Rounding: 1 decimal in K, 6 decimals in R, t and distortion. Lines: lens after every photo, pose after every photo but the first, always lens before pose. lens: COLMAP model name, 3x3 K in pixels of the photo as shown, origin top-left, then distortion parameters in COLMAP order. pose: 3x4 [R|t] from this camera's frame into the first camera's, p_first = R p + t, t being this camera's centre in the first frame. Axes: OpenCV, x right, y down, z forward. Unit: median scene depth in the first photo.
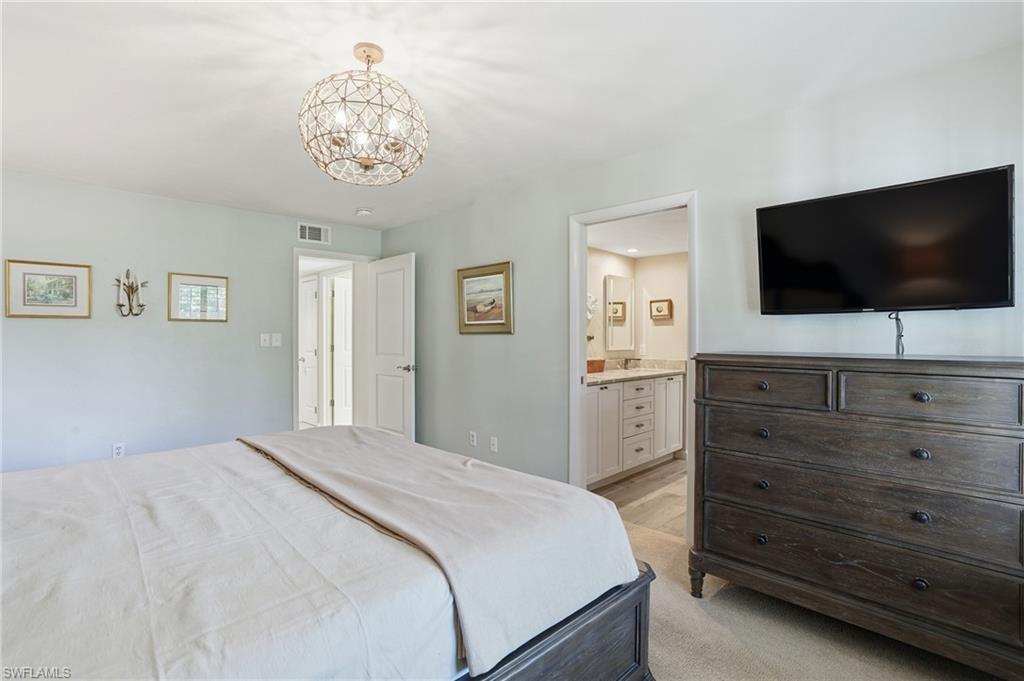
lens RADIAL K [[476.0, 0, 512.0], [0, 476.0, 340.5], [0, 0, 1]] dist [-0.072751, 0.024639]
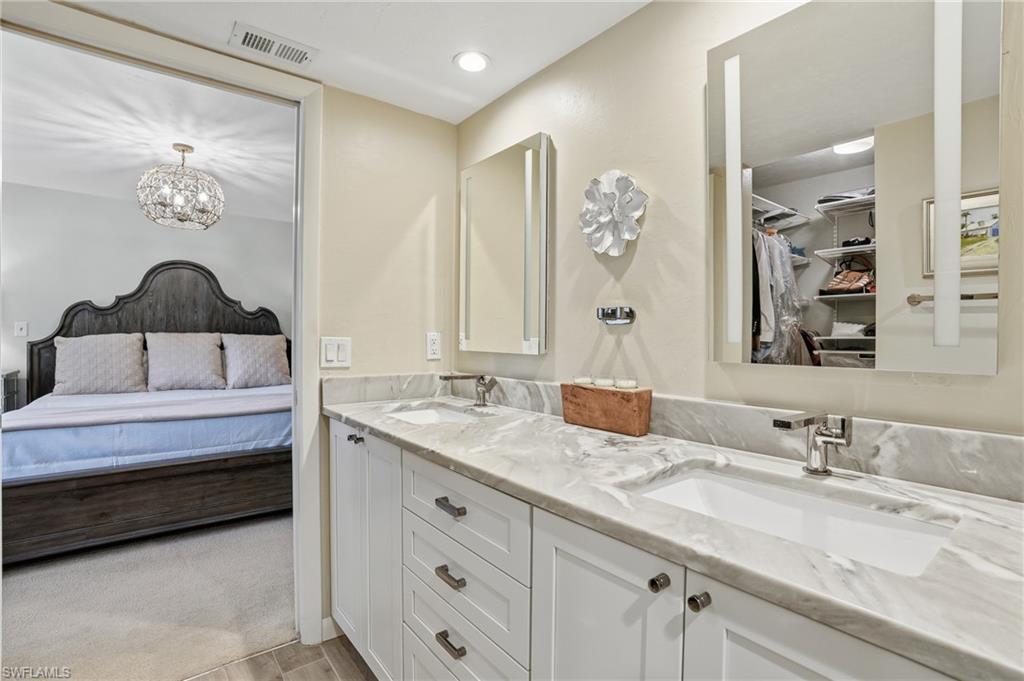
lens RADIAL K [[476.0, 0, 512.0], [0, 476.0, 340.5], [0, 0, 1]] dist [-0.072751, 0.024639]
pose [[-0.115919, 0.003038, -0.993254, 0.962539], [-0.014785, 0.999879, 0.004784, 0.019807], [0.993149, 0.015240, -0.115860, 1.966074]]
